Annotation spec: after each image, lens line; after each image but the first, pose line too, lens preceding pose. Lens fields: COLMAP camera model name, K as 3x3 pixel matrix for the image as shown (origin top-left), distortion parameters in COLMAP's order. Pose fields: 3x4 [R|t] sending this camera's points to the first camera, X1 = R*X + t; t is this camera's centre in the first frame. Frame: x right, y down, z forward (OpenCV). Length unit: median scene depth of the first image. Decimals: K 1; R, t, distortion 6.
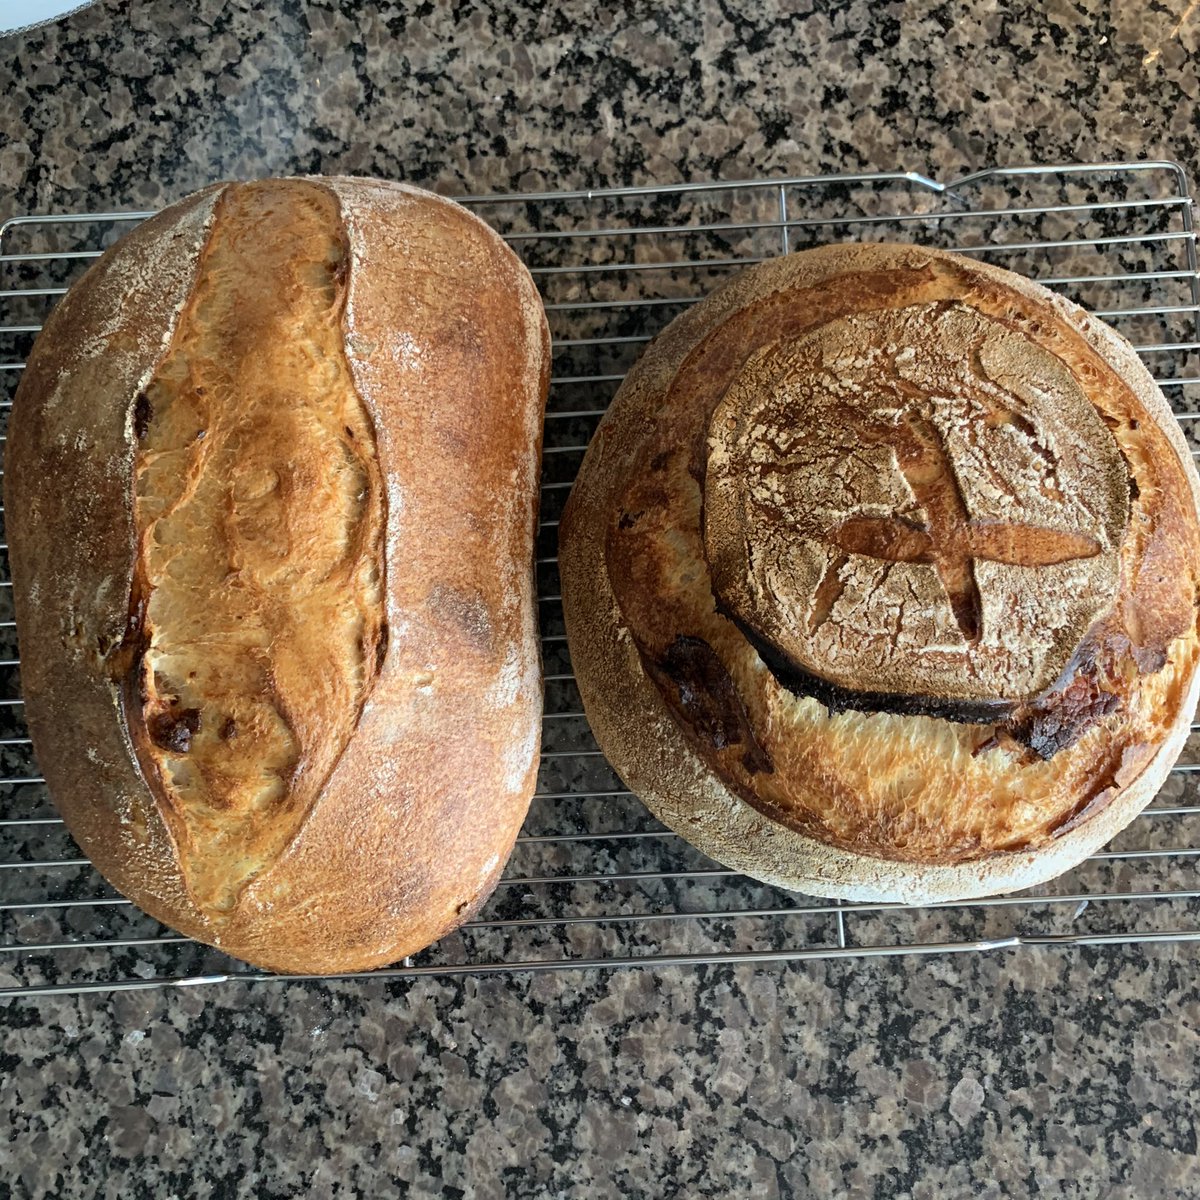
lens RADIAL K [[1462.5, 0, 597.7], [0, 1462.5, 604.4], [0, 0, 1]] dist [0.232153, -1.165039]
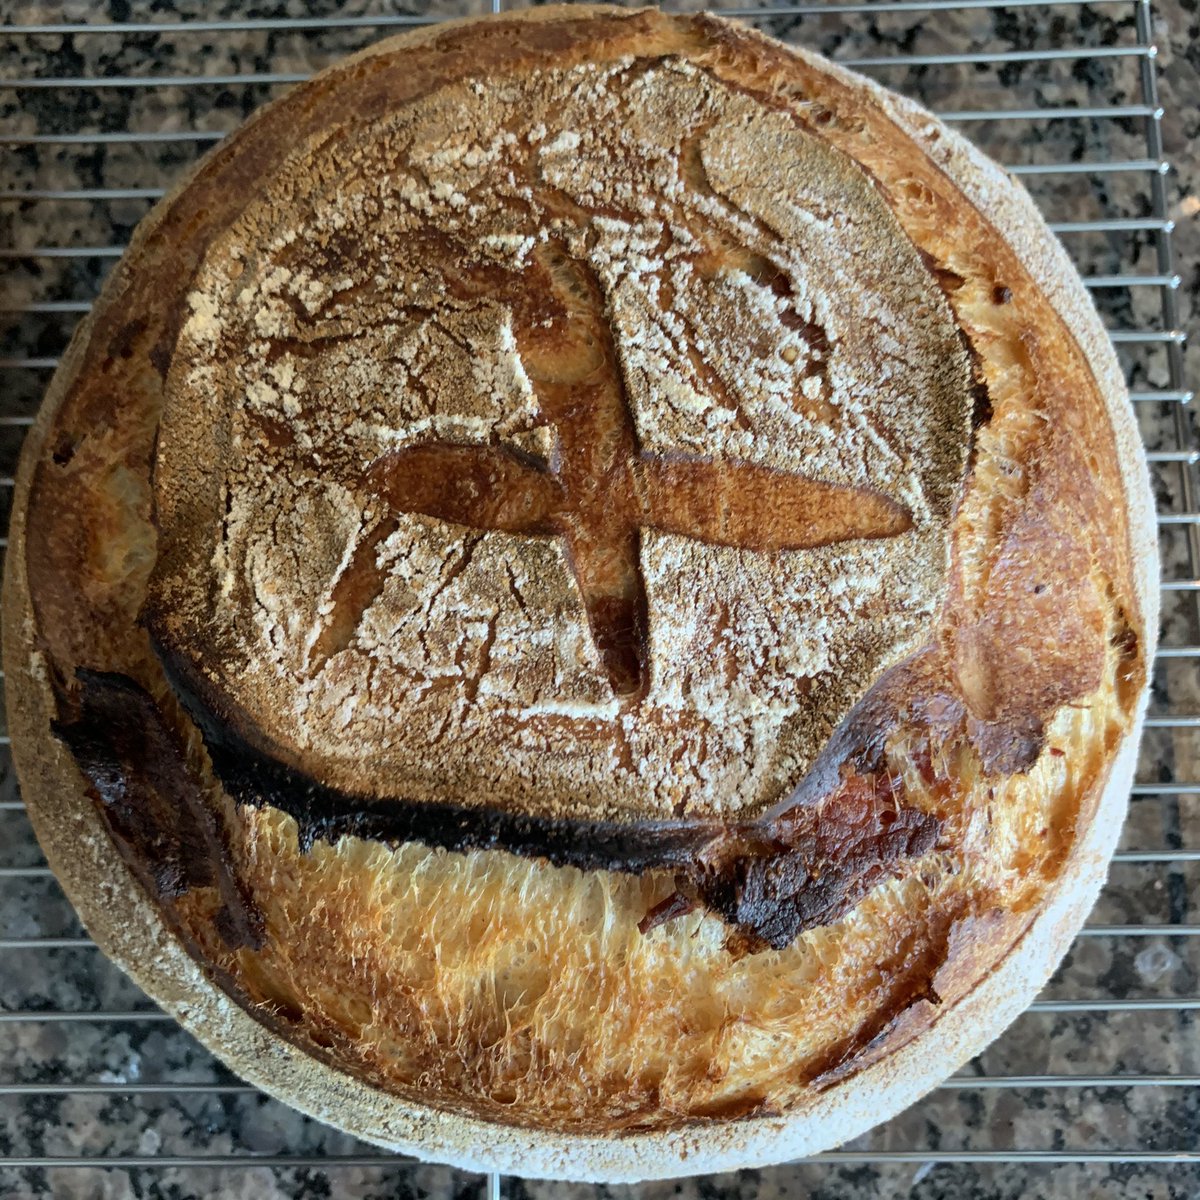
lens RADIAL K [[1462.5, 0, 597.7], [0, 1462.5, 604.4], [0, 0, 1]] dist [0.232153, -1.165039]
pose [[0.999442, 0.032260, -0.008689, 0.238187], [-0.032508, 0.999021, -0.029996, 0.008903], [0.007712, 0.030262, 0.999512, 0.498182]]
